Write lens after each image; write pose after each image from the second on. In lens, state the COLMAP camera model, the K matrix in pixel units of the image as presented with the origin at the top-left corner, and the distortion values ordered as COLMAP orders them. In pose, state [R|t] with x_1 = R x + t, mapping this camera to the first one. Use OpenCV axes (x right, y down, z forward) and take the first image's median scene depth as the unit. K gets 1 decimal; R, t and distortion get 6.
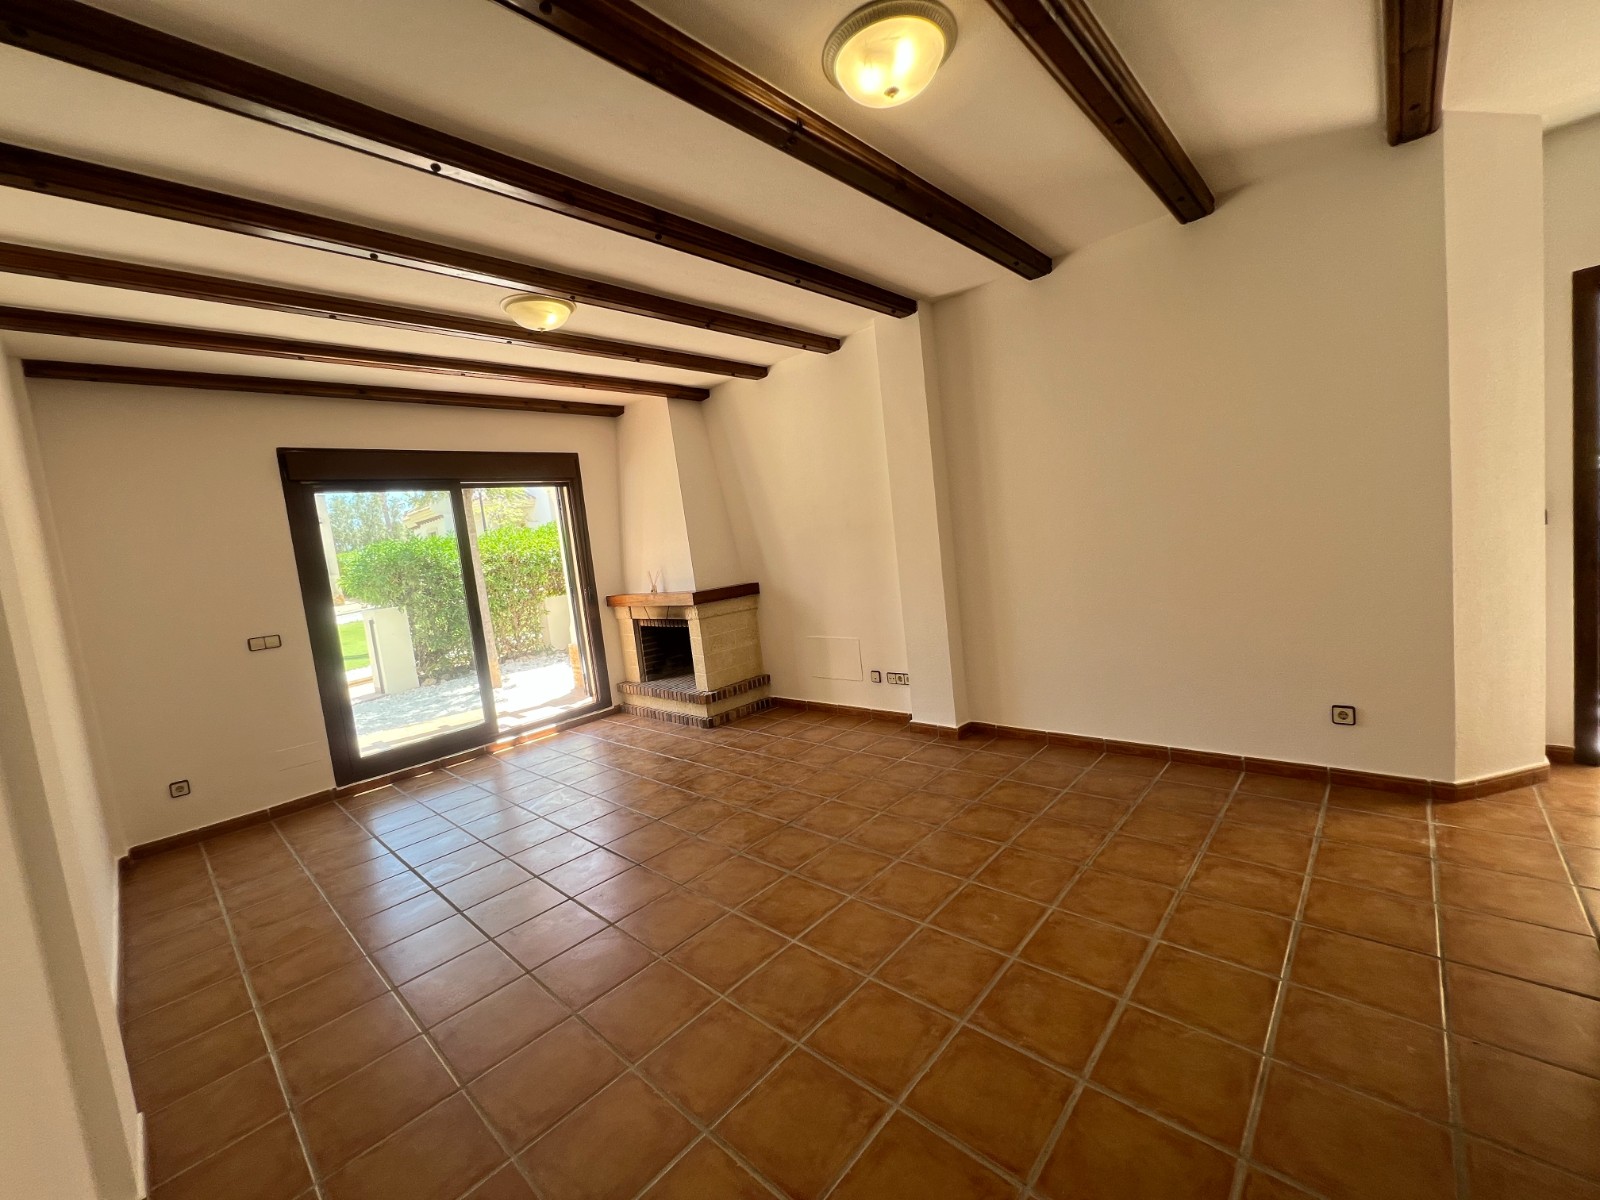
lens RADIAL K [[638.3, 0, 804.4], [0, 638.3, 590.9], [0, 0, 1]] dist [-0.003355, 0.000553]
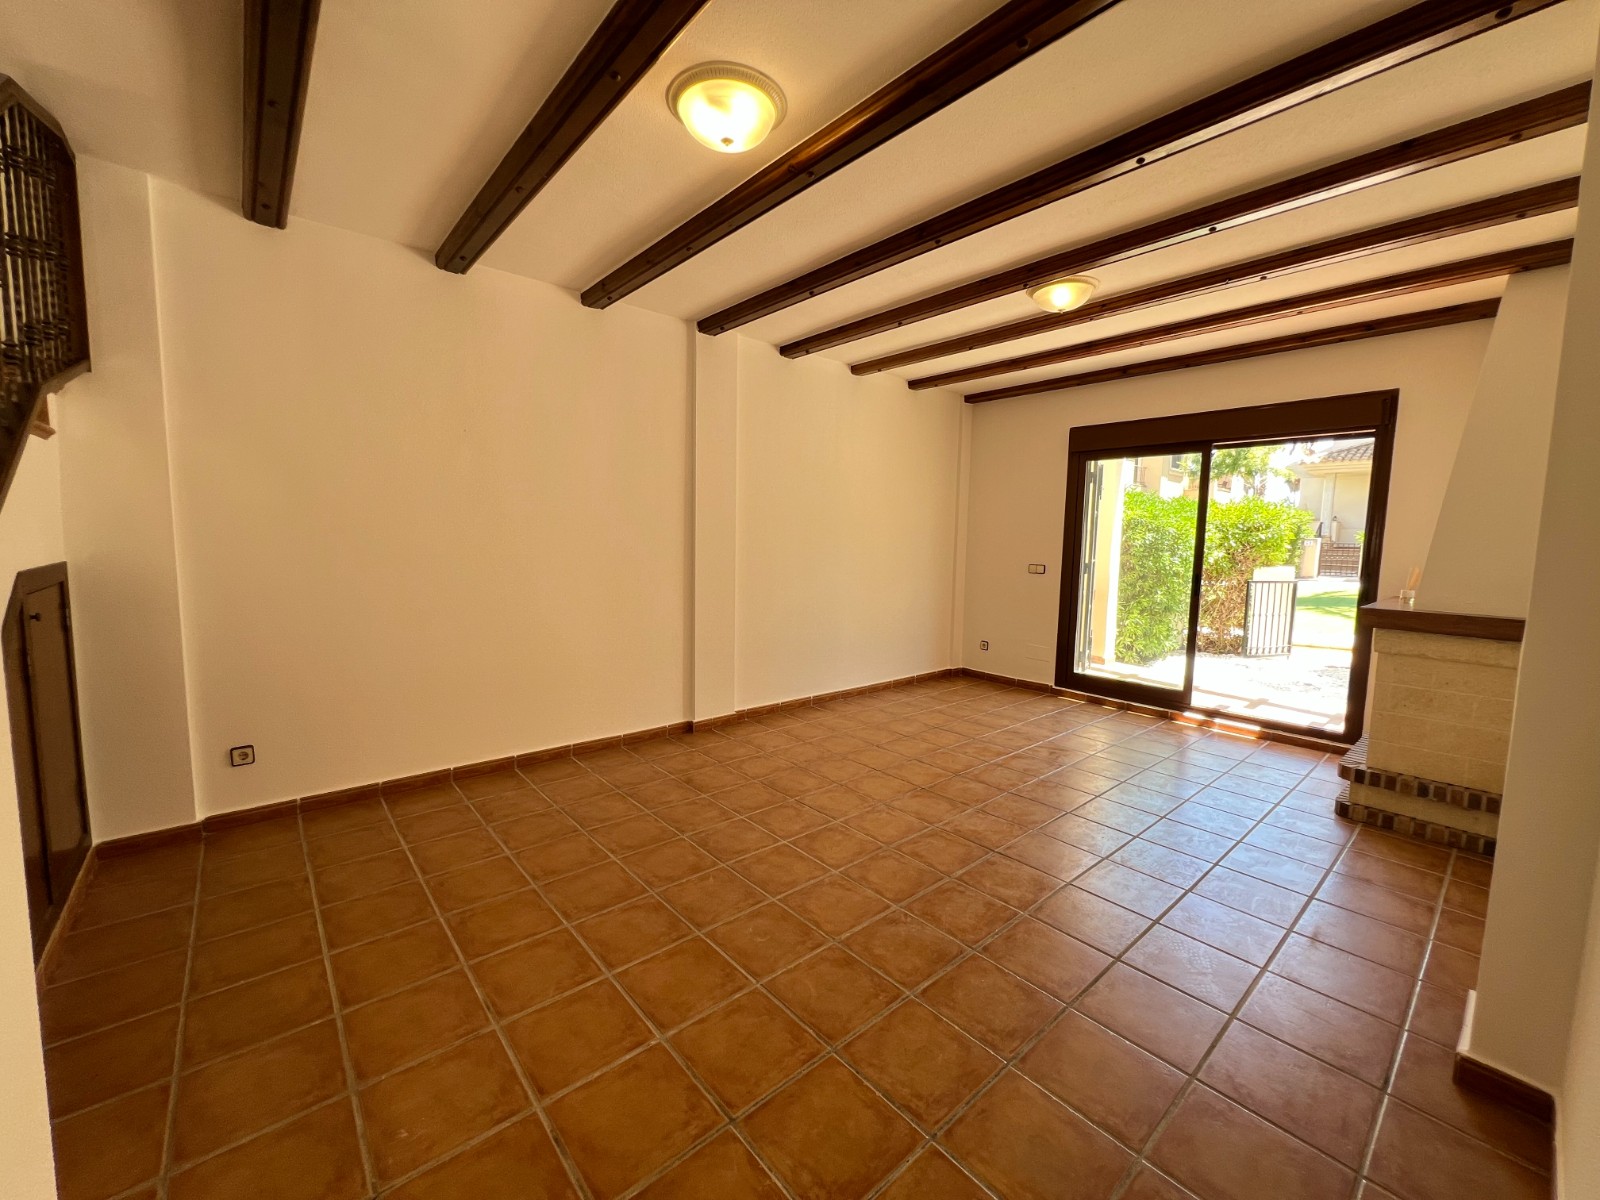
lens RADIAL K [[638.3, 0, 793.2], [0, 638.3, 595.2], [0, 0, 1]] dist [-0.003355, 0.000553]
pose [[-0.109567, 0.199652, -0.973722, 0.589489], [-0.089546, 0.973654, 0.209714, -0.106876], [0.989938, 0.110171, -0.088803, 0.560038]]
